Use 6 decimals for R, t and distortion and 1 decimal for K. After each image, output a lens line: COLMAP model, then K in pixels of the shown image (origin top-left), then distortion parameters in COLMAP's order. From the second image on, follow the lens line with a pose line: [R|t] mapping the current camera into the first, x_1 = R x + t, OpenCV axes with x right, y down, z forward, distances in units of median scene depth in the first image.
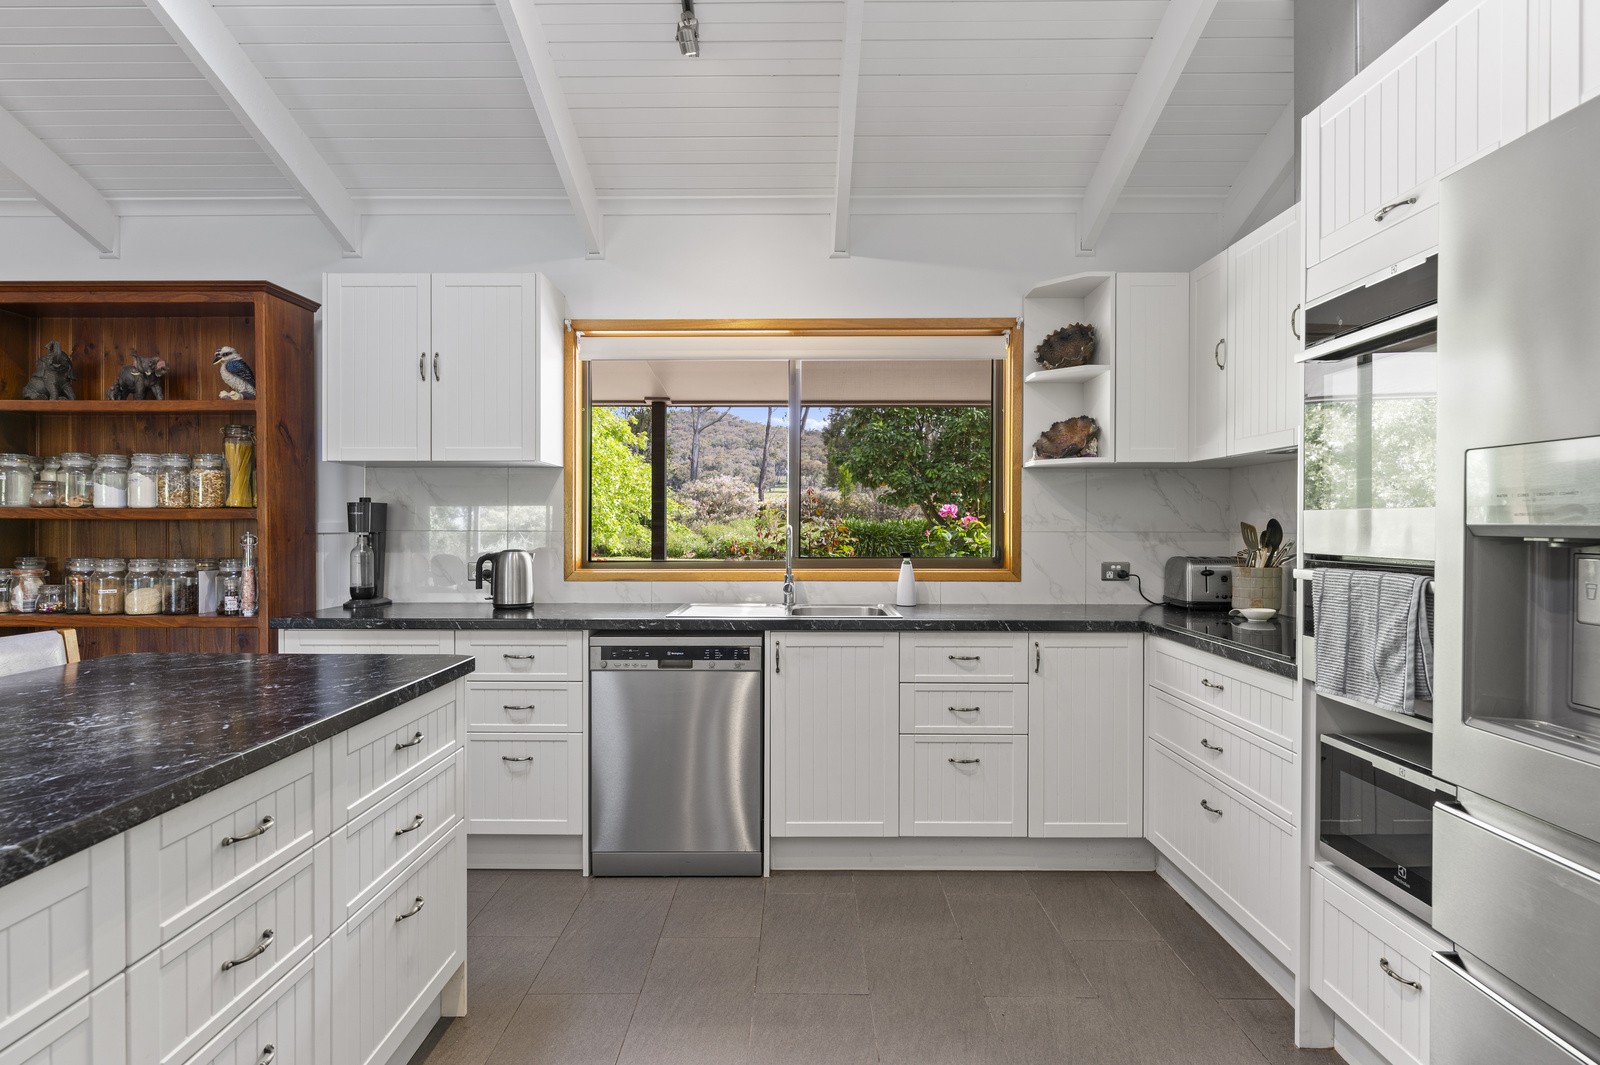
lens RADIAL K [[814.1, 0, 797.3], [0, 814.1, 541.7], [0, 0, 1]] dist [0.002892, 0.000067]
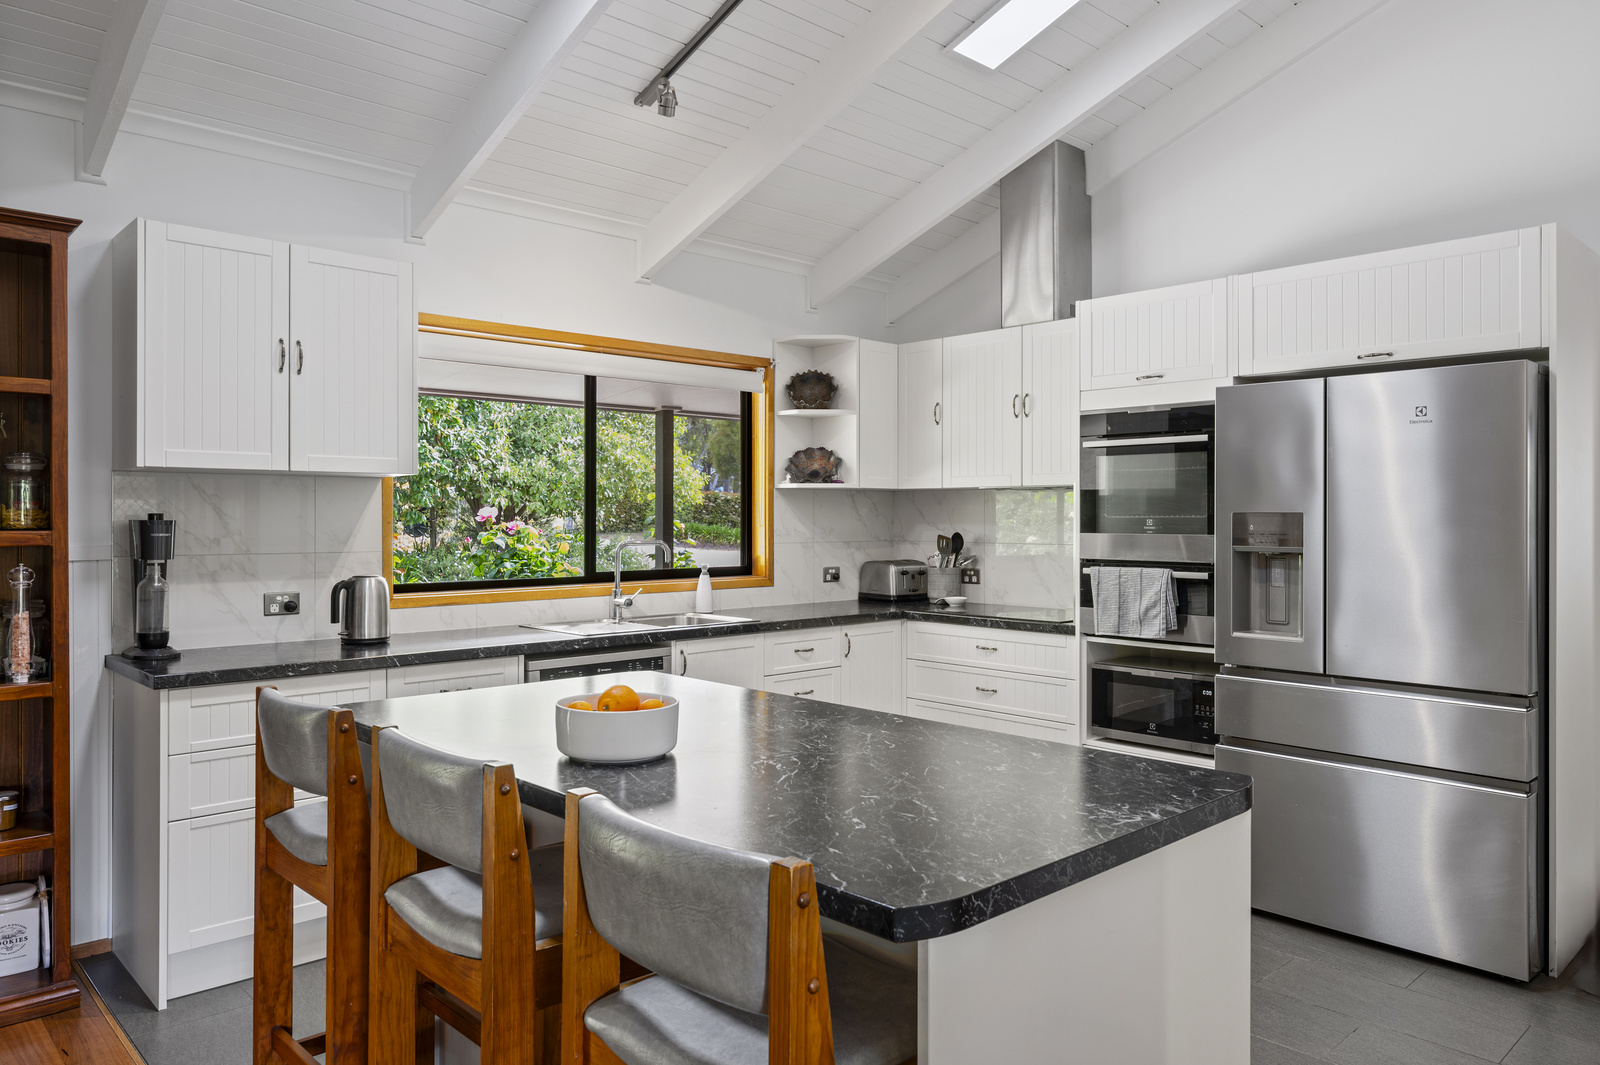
lens RADIAL K [[1085.4, 0, 800.2], [0, 1085.4, 518.7], [0, 0, 1]] dist [0.043374, 0.001893]
pose [[0.718805, -0.001194, 0.695211, -0.814349], [0.014639, 0.999803, -0.013418, -0.027387], [-0.695058, 0.019822, 0.718680, -0.143385]]
